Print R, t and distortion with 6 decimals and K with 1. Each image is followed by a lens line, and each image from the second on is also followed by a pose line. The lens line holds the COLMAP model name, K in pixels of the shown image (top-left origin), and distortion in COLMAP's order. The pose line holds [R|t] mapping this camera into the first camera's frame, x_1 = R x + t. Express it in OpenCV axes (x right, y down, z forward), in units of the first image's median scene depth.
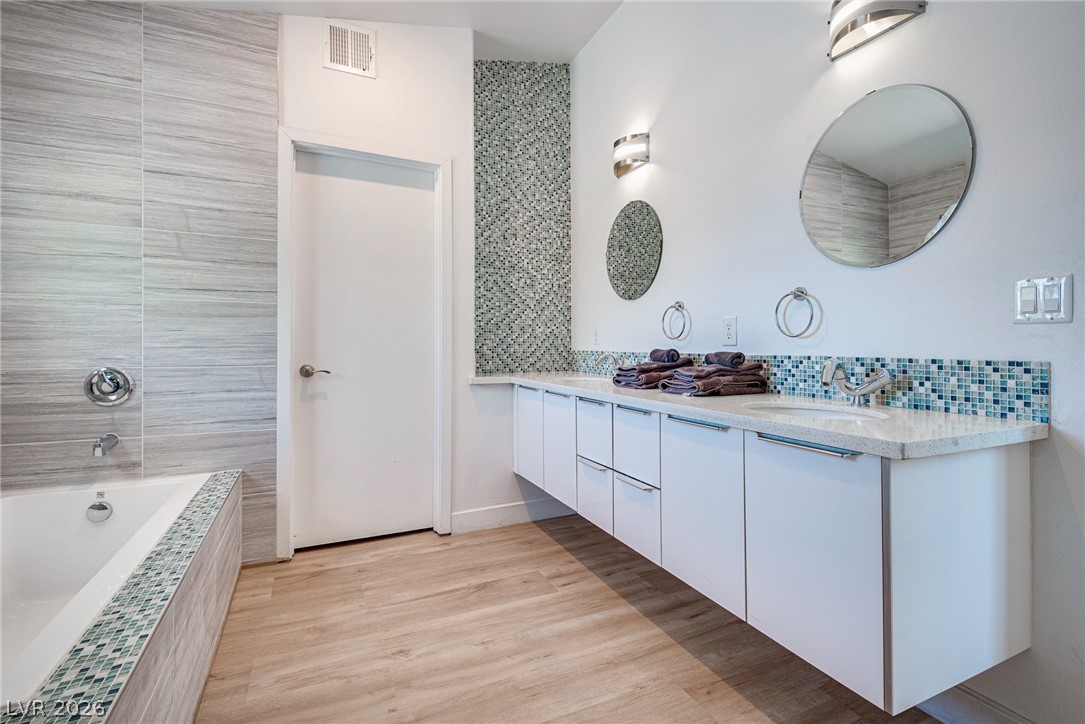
lens RADIAL K [[499.8, 0, 548.6], [0, 499.8, 374.7], [0, 0, 1]] dist [-0.000140, -0.000029]
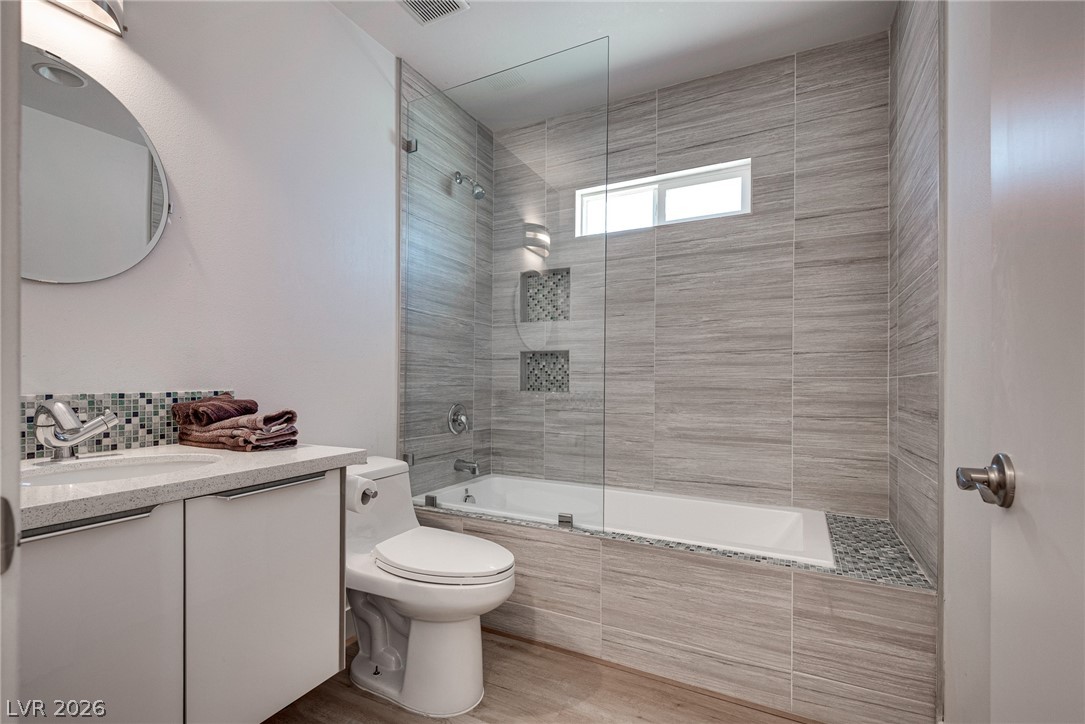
lens RADIAL K [[499.8, 0, 548.6], [0, 499.8, 374.7], [0, 0, 1]] dist [-0.000140, -0.000029]
pose [[-0.613692, 0.001567, 0.789544, -0.461277], [0.048841, 0.998158, 0.035982, -0.062913], [-0.788033, 0.060644, -0.612638, 0.976810]]
